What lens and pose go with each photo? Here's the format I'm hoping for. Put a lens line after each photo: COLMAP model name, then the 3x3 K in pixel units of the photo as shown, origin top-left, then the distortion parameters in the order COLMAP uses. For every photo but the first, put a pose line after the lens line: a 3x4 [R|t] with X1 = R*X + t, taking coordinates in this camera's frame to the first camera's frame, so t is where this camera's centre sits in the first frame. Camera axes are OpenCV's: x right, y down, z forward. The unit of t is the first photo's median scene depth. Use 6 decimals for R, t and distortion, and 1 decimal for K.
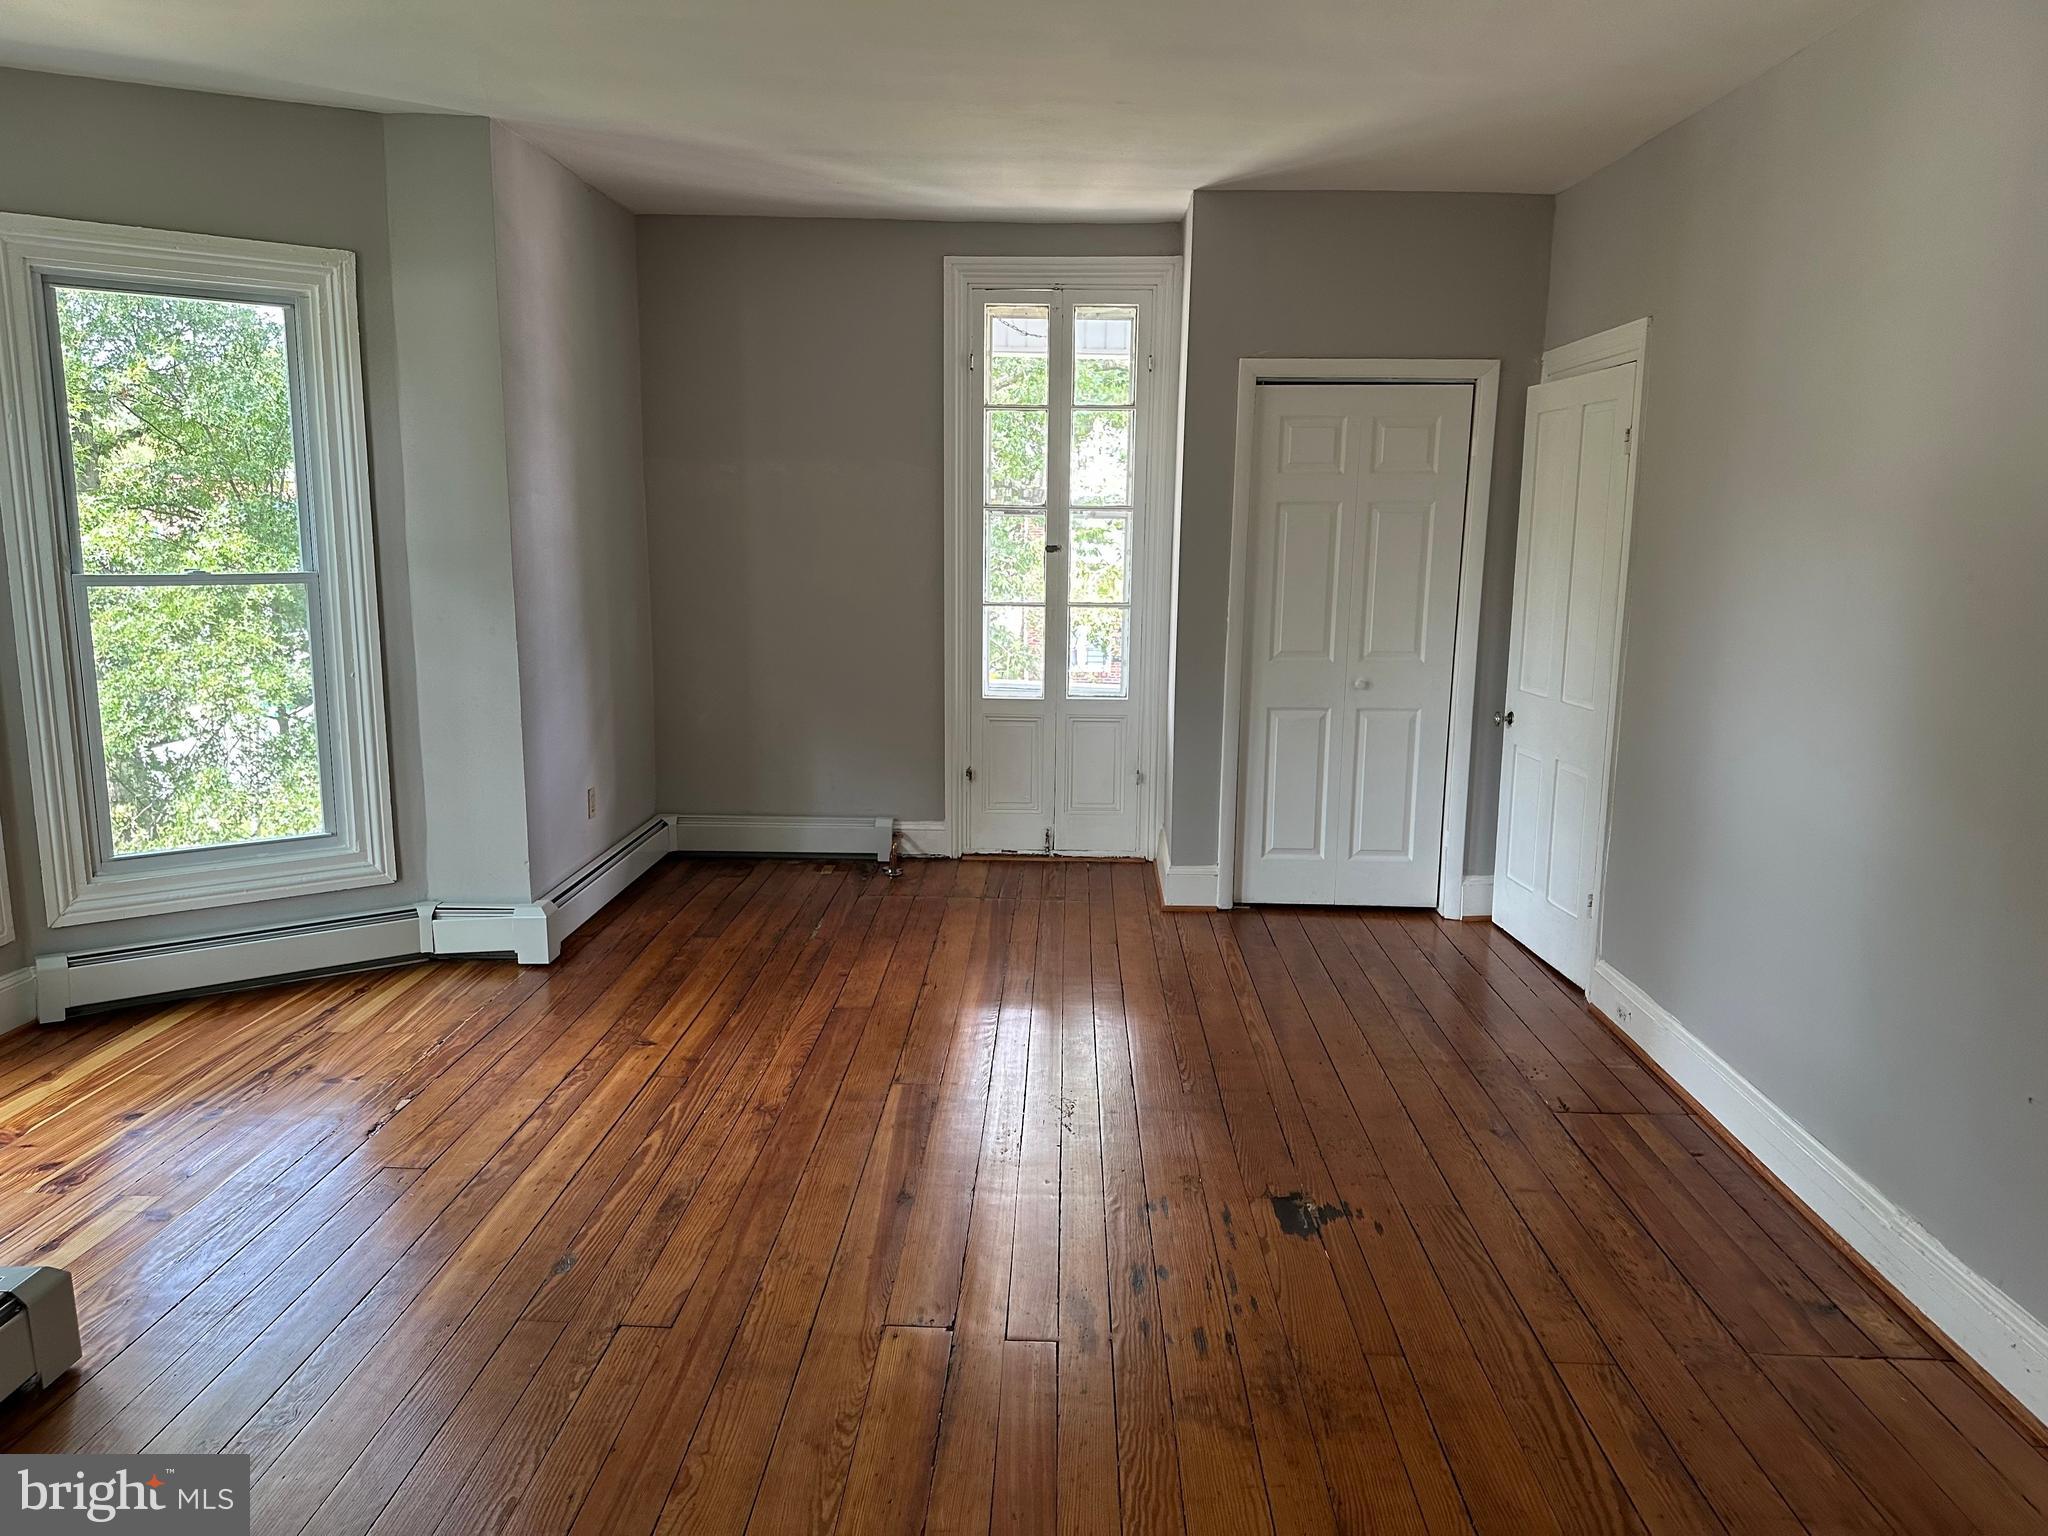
lens RADIAL K [[1430.0, 0, 1044.6], [0, 1430.0, 779.1], [0, 0, 1]] dist [0.039248, -0.043372]
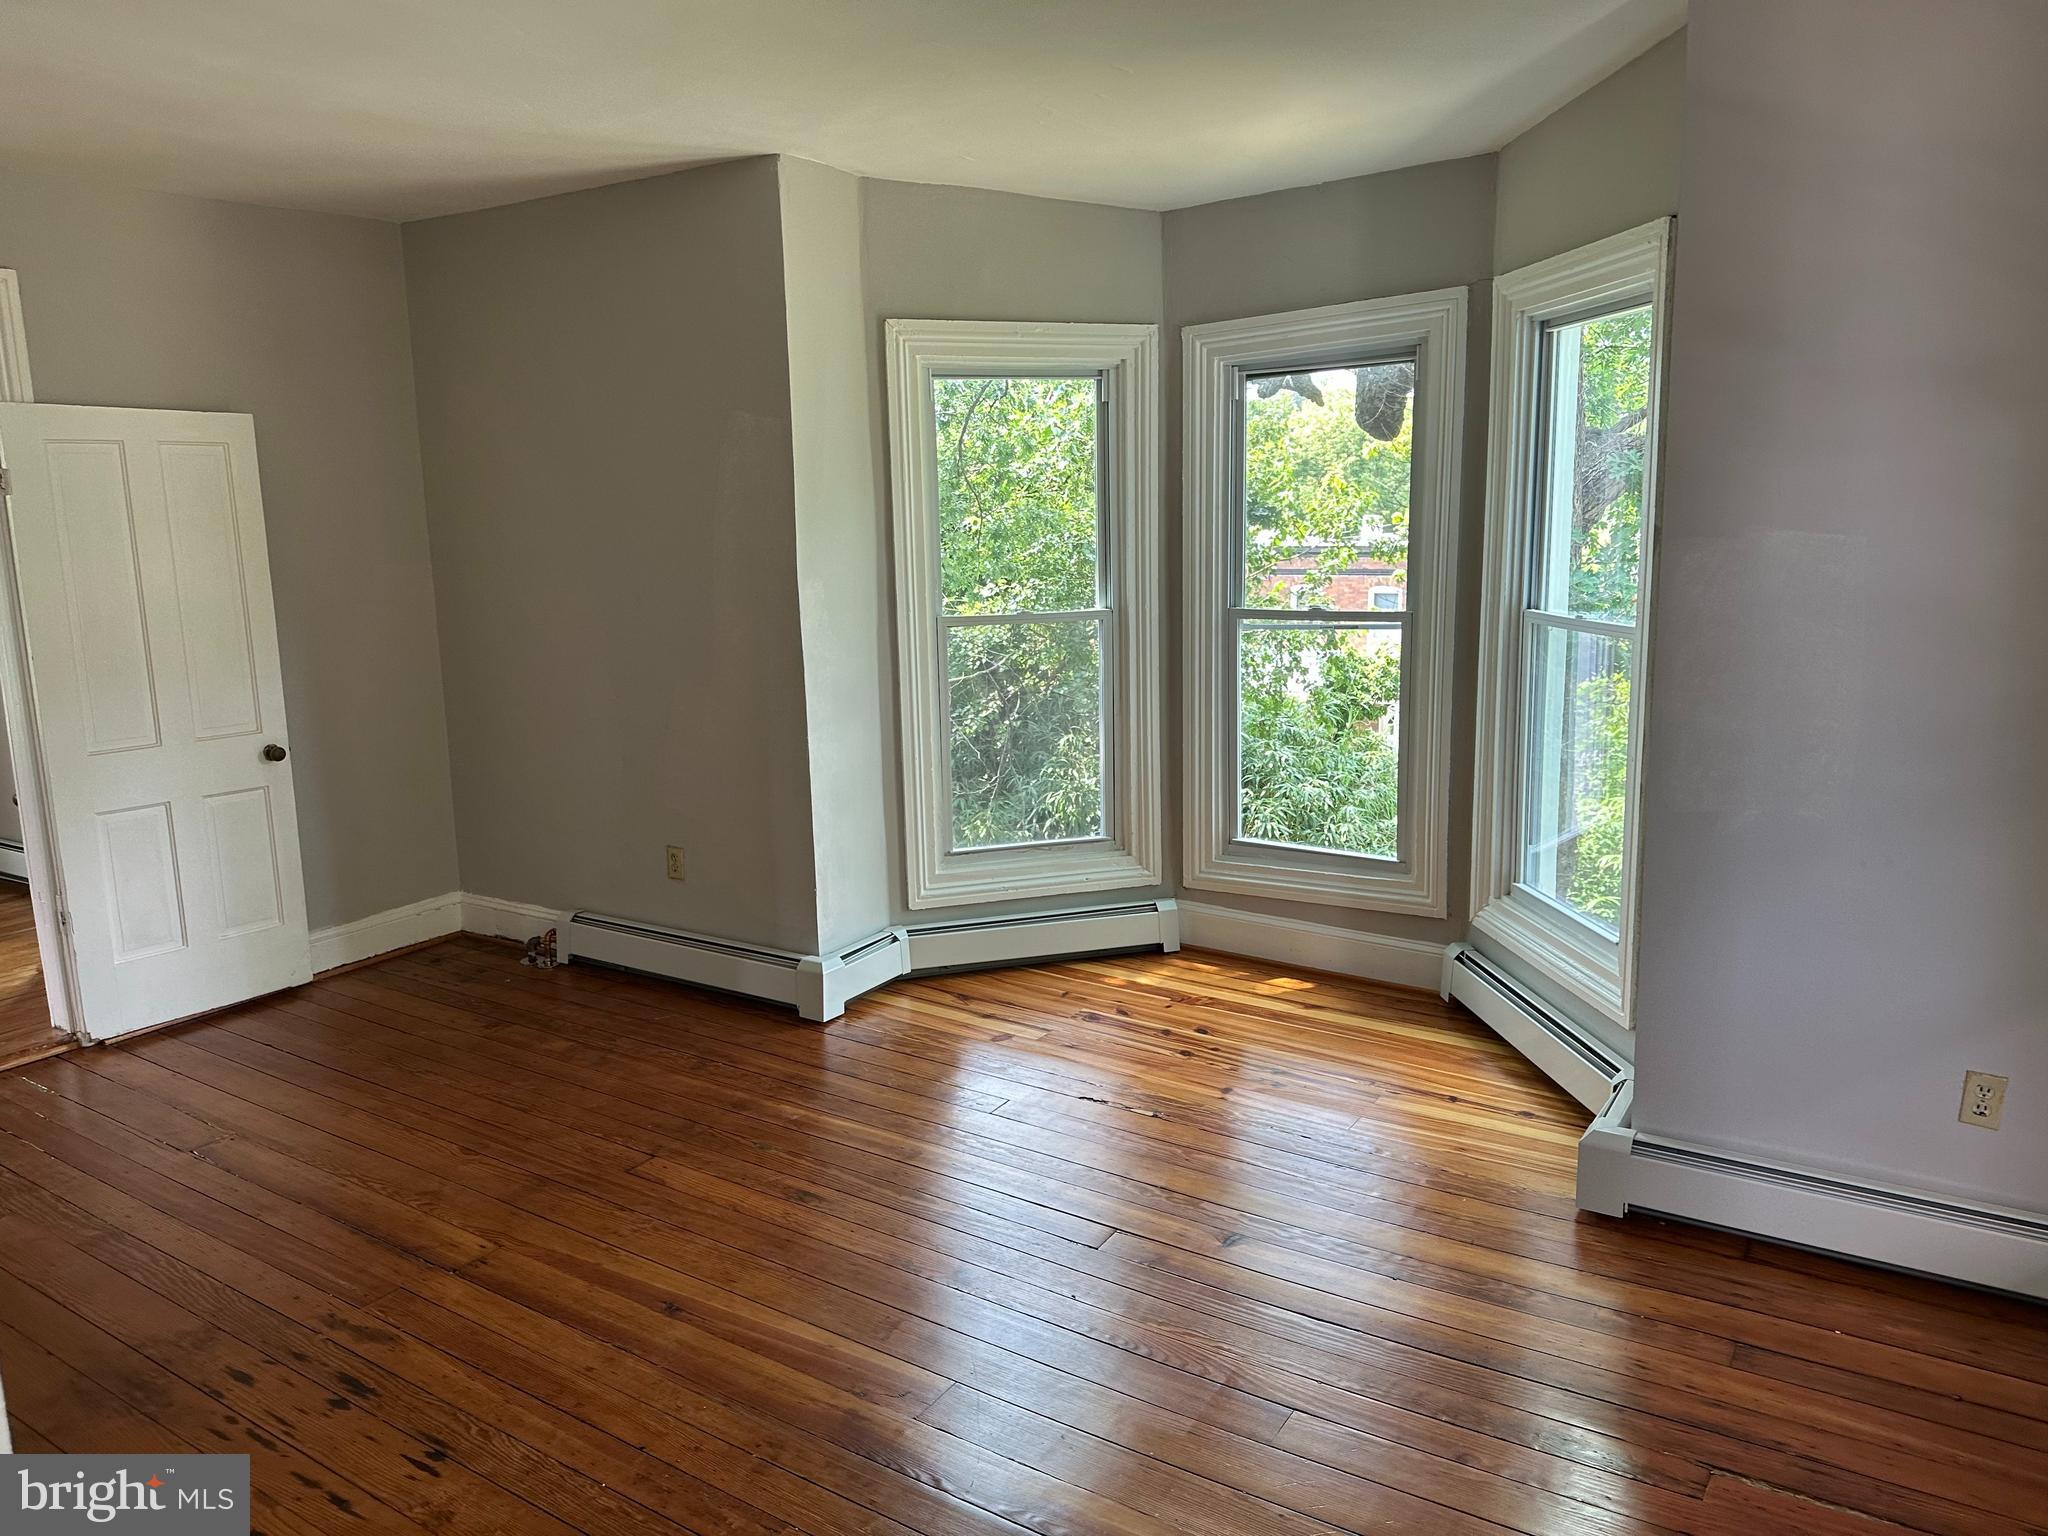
lens RADIAL K [[1430.0, 0, 1036.1], [0, 1430.0, 764.1], [0, 0, 1]] dist [0.039248, -0.043372]
pose [[-0.524262, 0.147805, -0.838631, 0.400166], [-0.144438, 0.955117, 0.258629, -0.252869], [0.839218, 0.256720, -0.479383, 1.210259]]
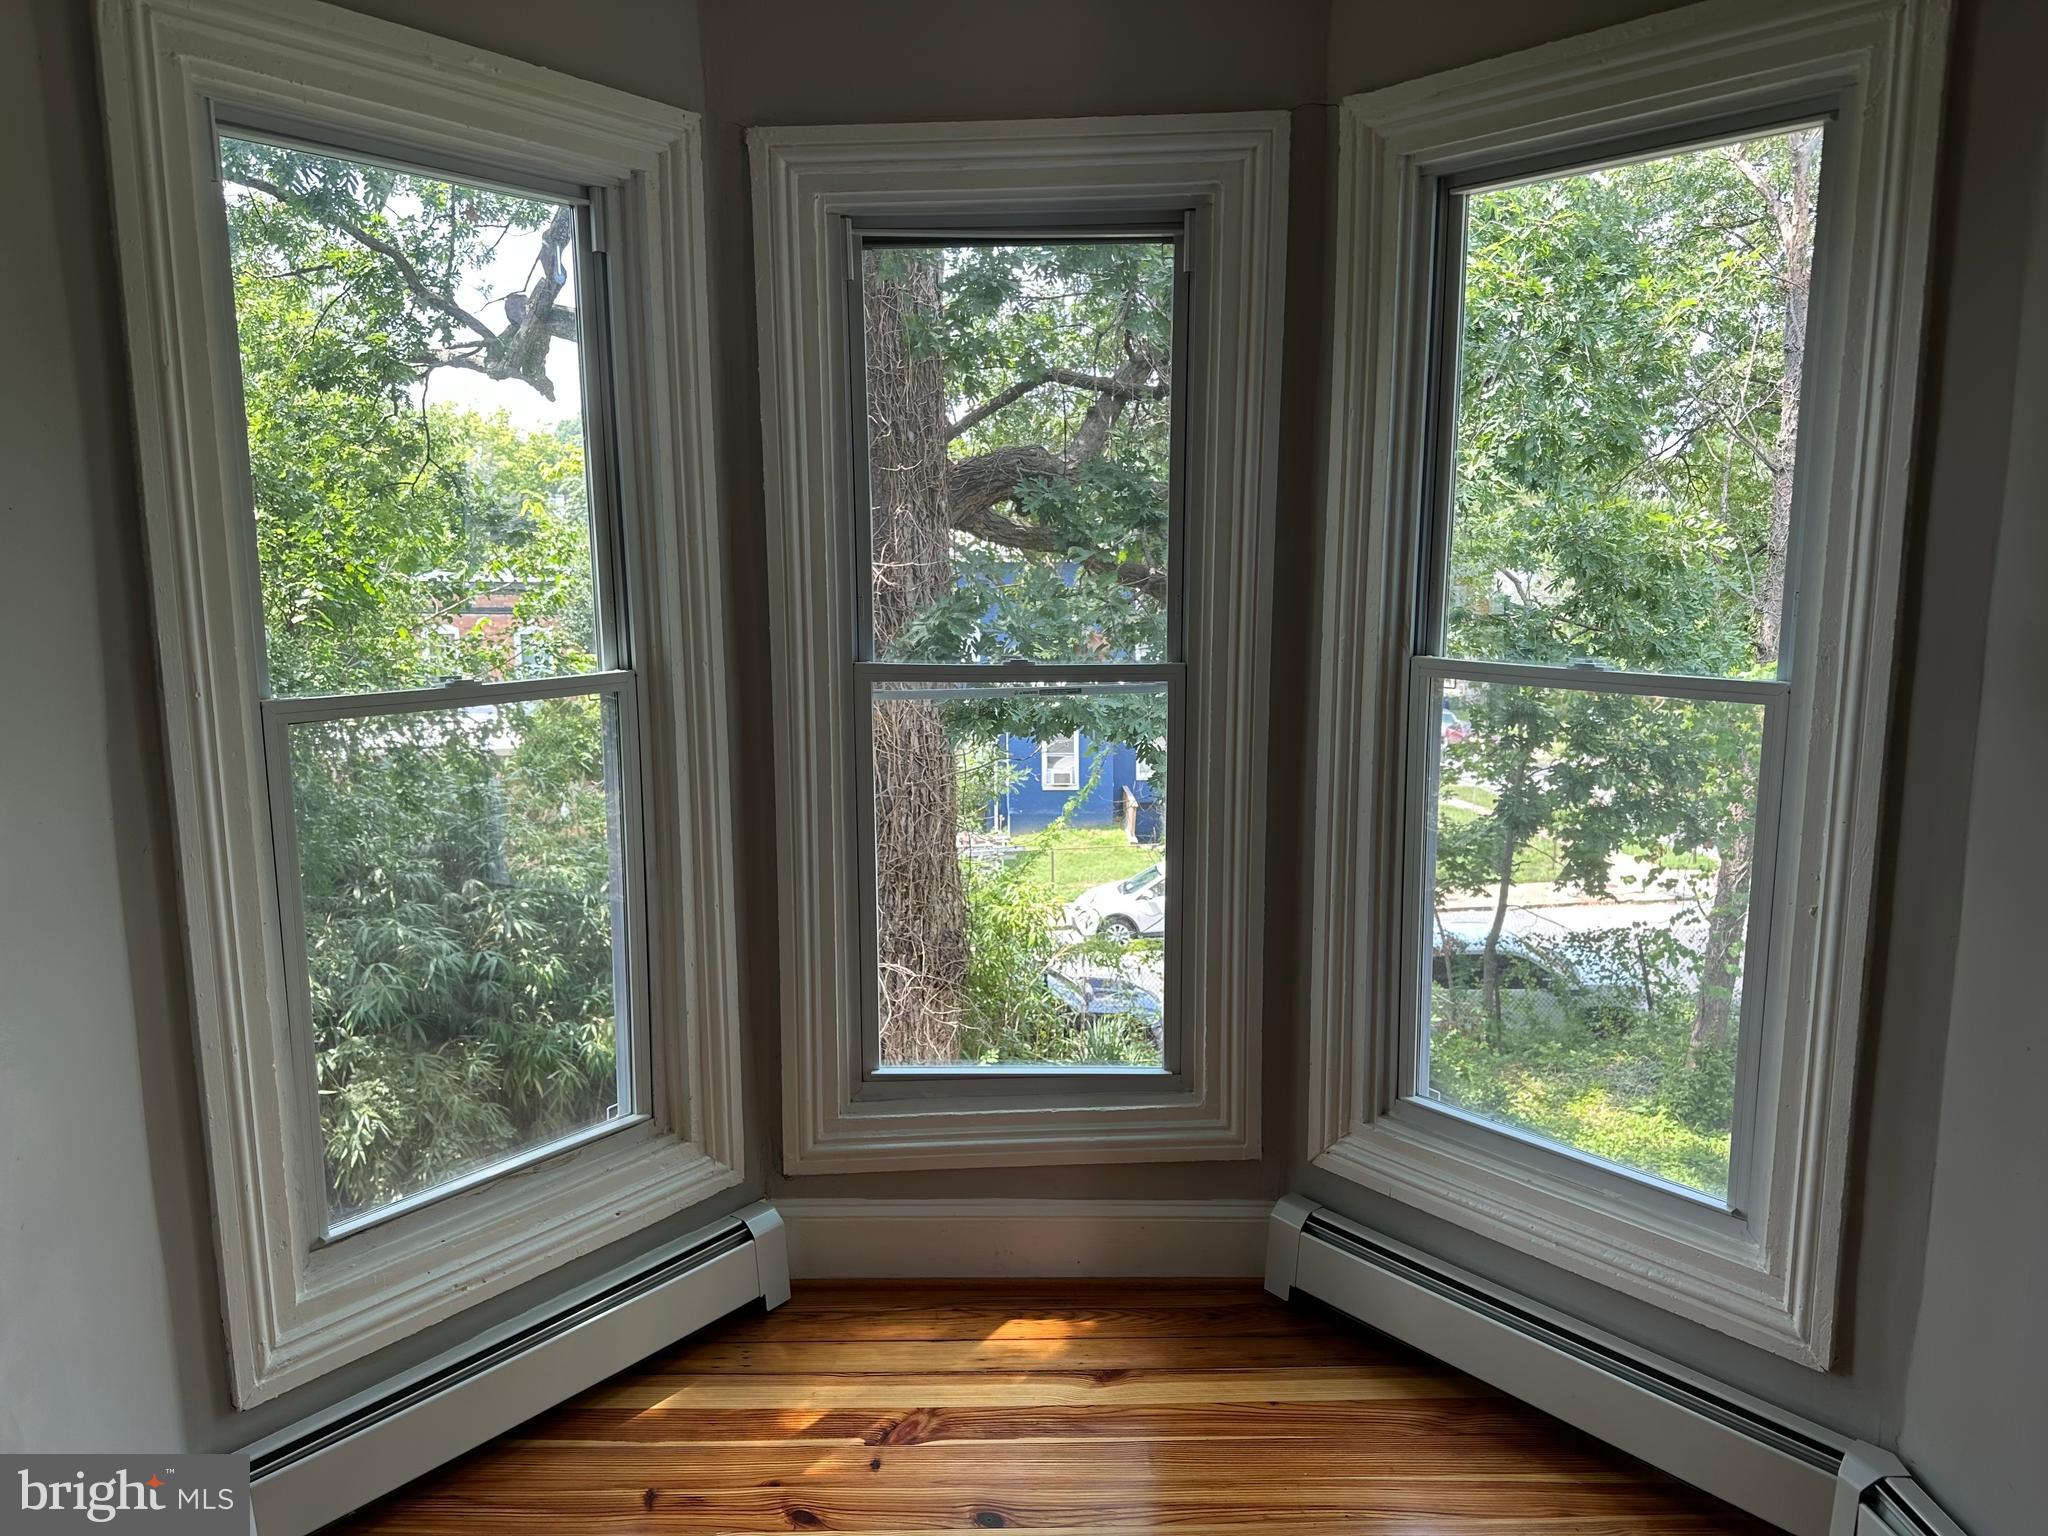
lens RADIAL K [[1430.0, 0, 1041.5], [0, 1430.0, 761.0], [0, 0, 1]] dist [0.039248, -0.043372]
pose [[0.056342, 0.139570, -0.988608, -0.046673], [-0.186932, 0.974145, 0.126875, -0.146164], [0.980756, 0.177654, 0.080975, 0.778396]]
